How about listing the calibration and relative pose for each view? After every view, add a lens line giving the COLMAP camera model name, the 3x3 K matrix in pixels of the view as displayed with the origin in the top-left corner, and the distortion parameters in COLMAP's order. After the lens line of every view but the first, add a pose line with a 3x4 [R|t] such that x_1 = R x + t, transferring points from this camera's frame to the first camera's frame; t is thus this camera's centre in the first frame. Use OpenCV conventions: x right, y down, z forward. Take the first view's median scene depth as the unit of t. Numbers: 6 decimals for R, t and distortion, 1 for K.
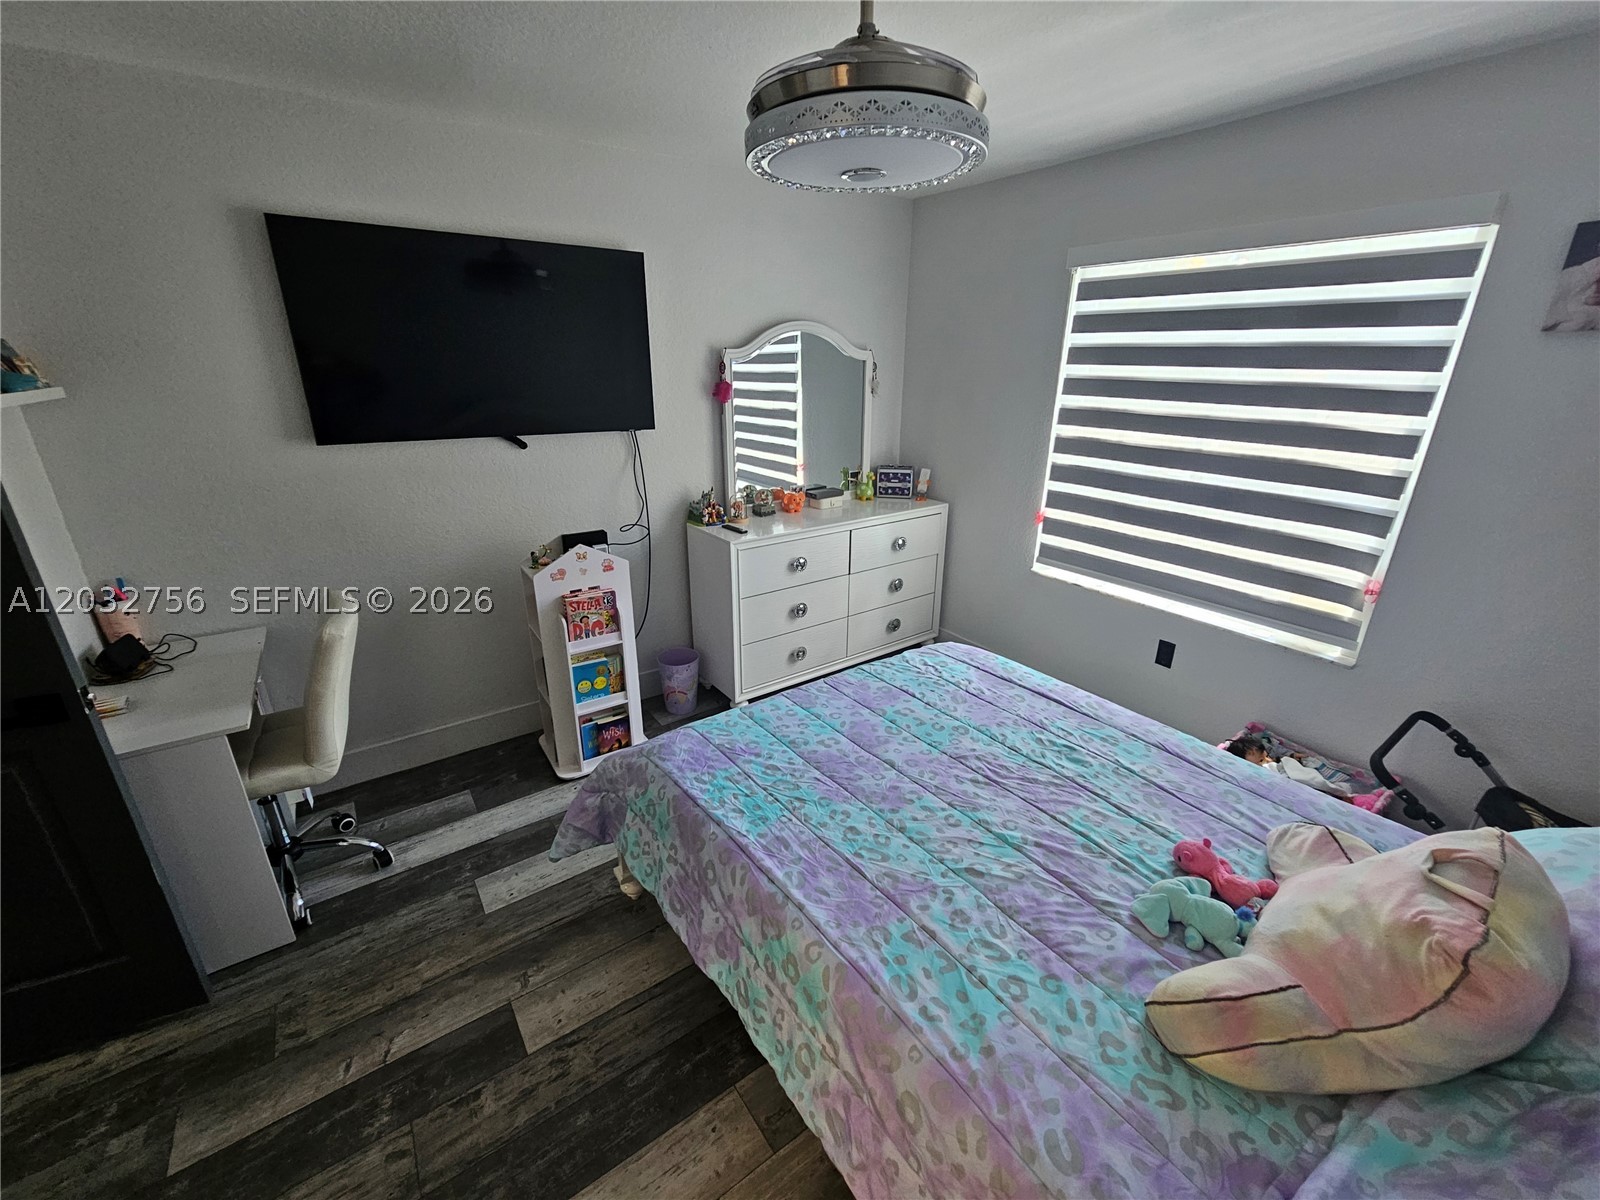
lens RADIAL K [[652.0, 0, 800.9], [0, 652.0, 599.5], [0, 0, 1]] dist [0.000901, -0.000734]
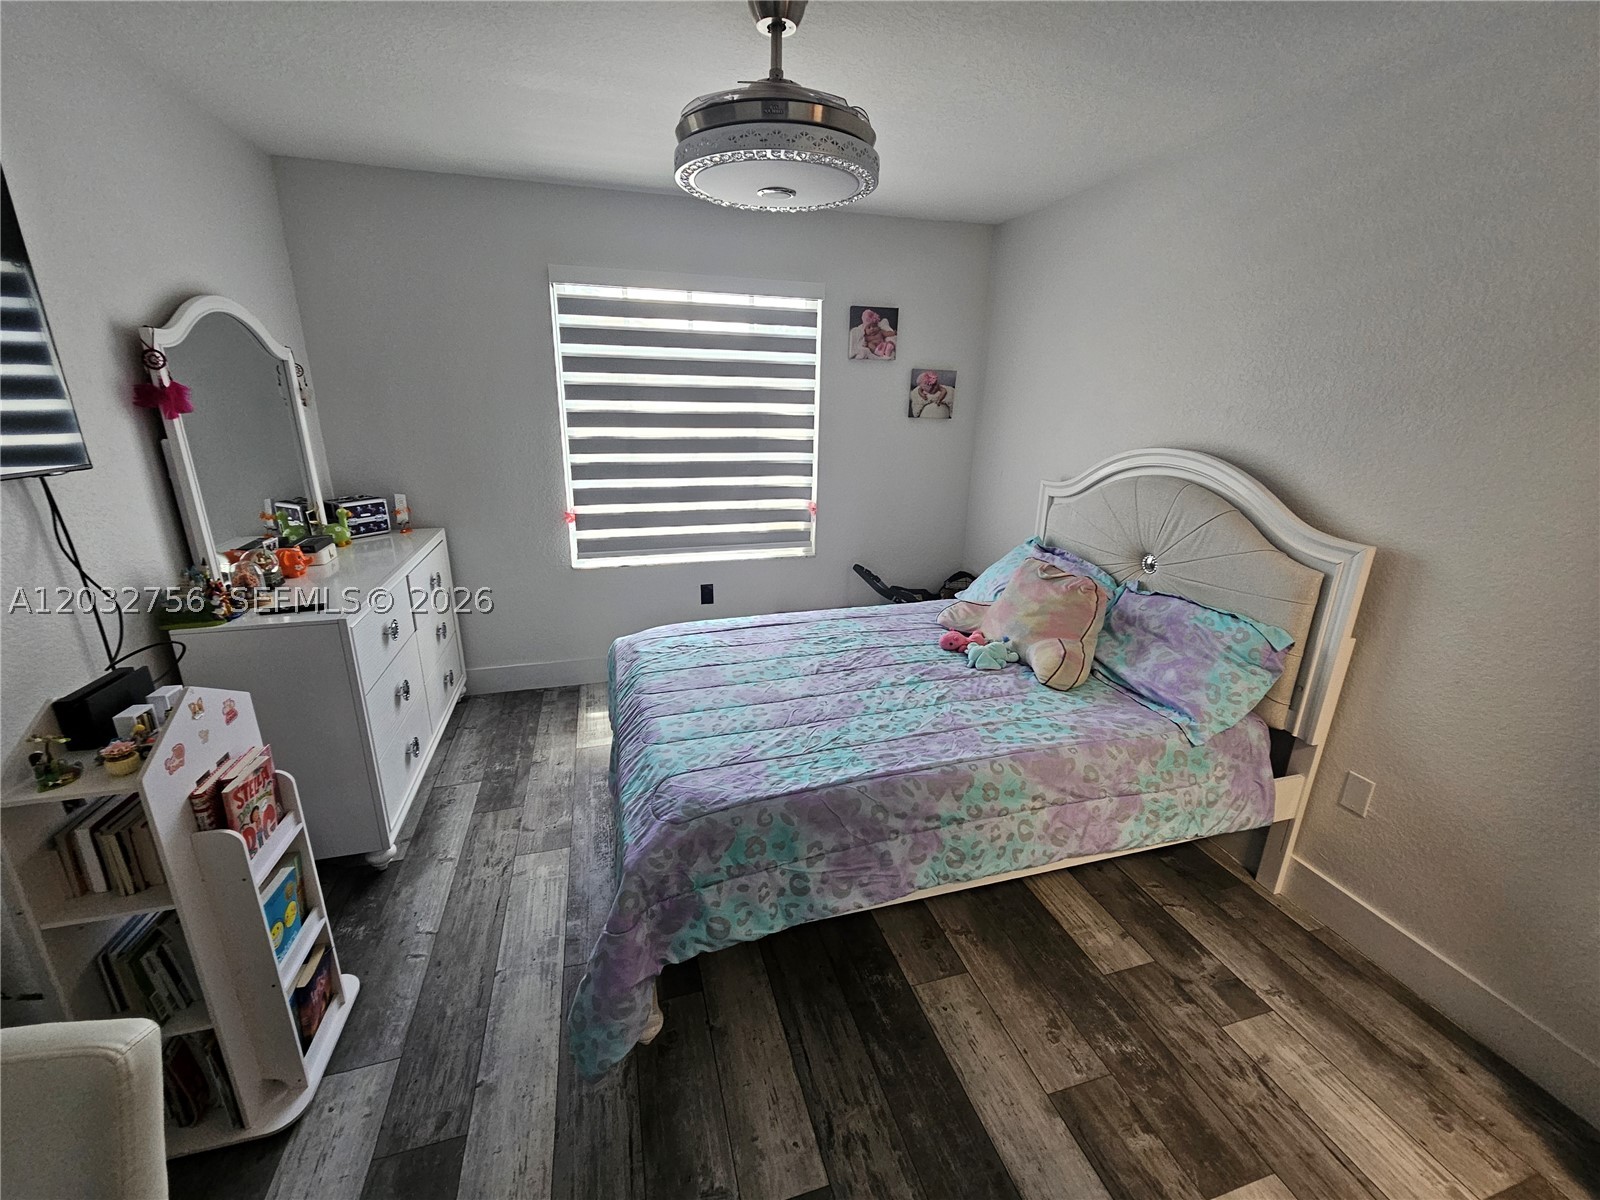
lens RADIAL K [[652.0, 0, 800.8], [0, 652.0, 597.1], [0, 0, 1]] dist [0.000901, -0.000734]
pose [[0.332140, -0.279426, 0.900891, -0.775149], [0.316023, 0.932876, 0.172835, -0.108456], [-0.888714, 0.227297, 0.398150, 0.440802]]
